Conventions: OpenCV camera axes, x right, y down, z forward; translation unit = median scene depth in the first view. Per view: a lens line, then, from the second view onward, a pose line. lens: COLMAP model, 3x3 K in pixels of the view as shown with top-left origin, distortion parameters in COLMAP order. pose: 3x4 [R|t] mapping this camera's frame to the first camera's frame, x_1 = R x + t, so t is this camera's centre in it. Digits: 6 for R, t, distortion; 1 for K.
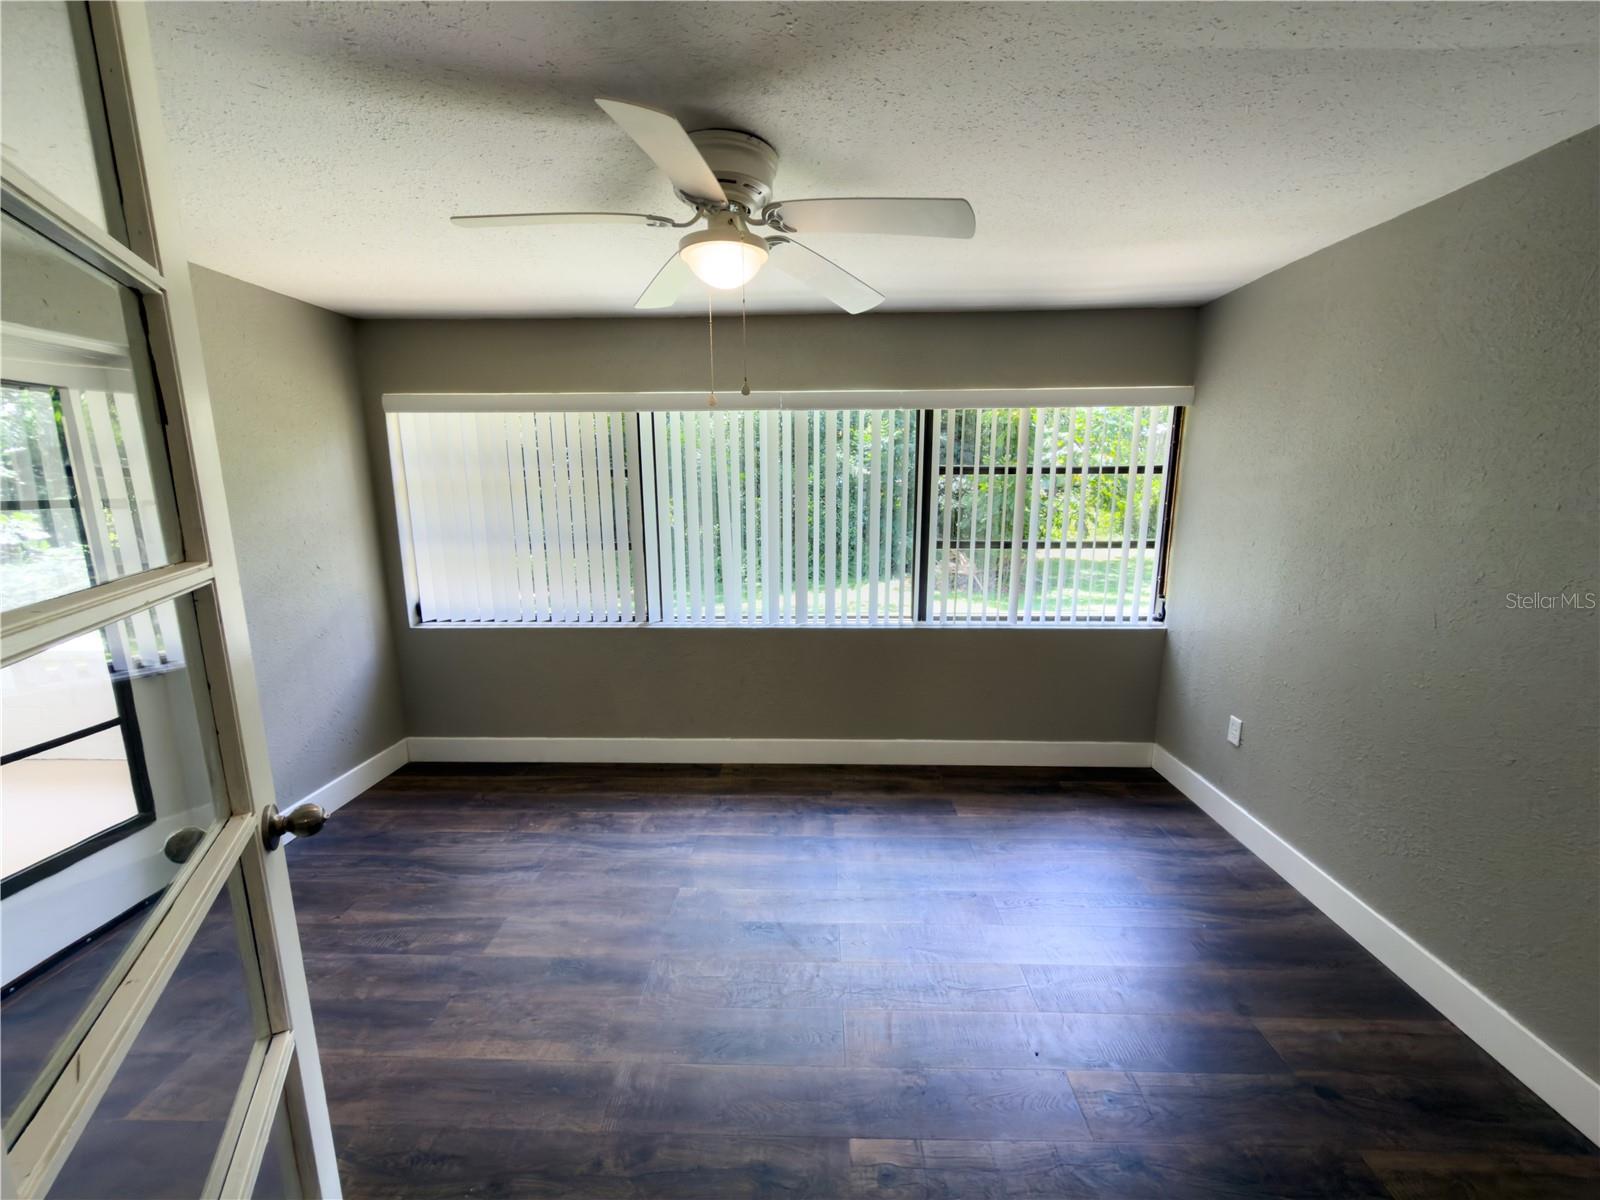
lens RADIAL K [[639.3, 0, 804.3], [0, 639.3, 607.2], [0, 0, 1]] dist [-0.001430, -0.000383]
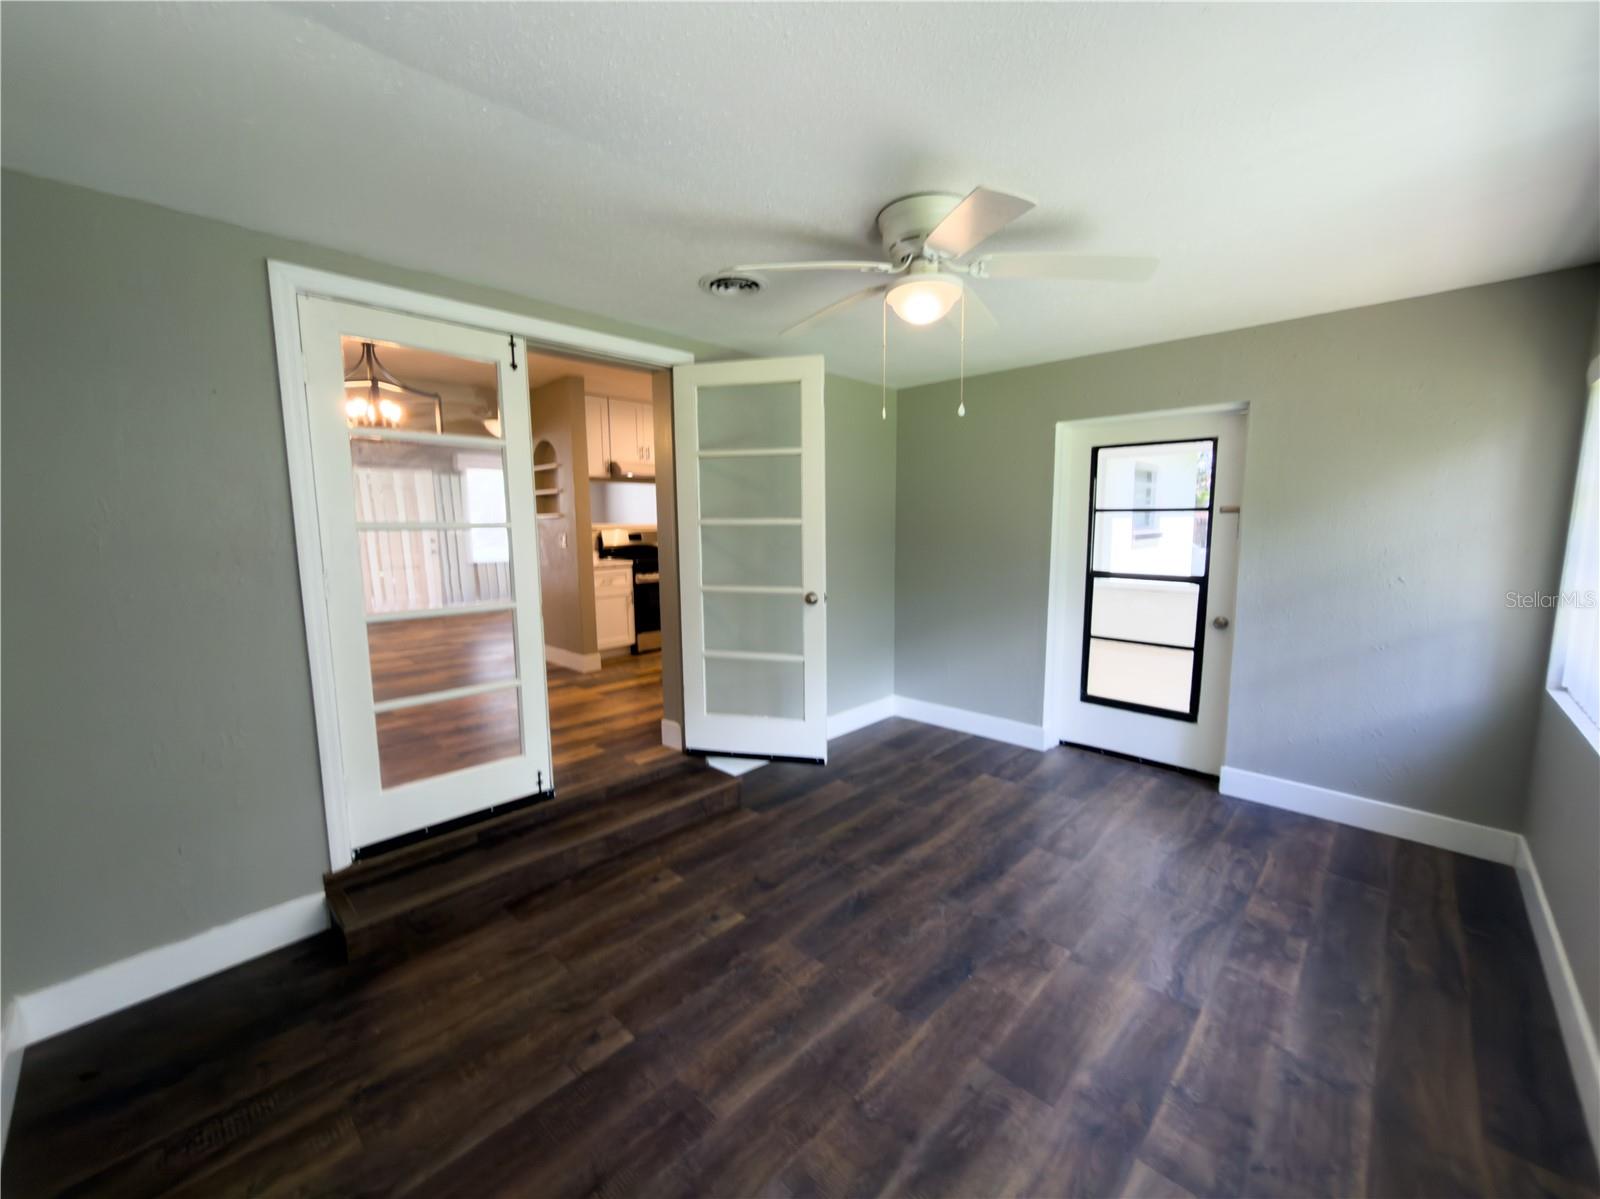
lens RADIAL K [[639.3, 0, 800.8], [0, 639.3, 599.6], [0, 0, 1]] dist [-0.001430, -0.000383]
pose [[-0.666550, 0.105132, -0.738010, 0.541196], [-0.131019, 0.958073, 0.254813, -0.163063], [0.733857, 0.266539, -0.624829, 0.966378]]
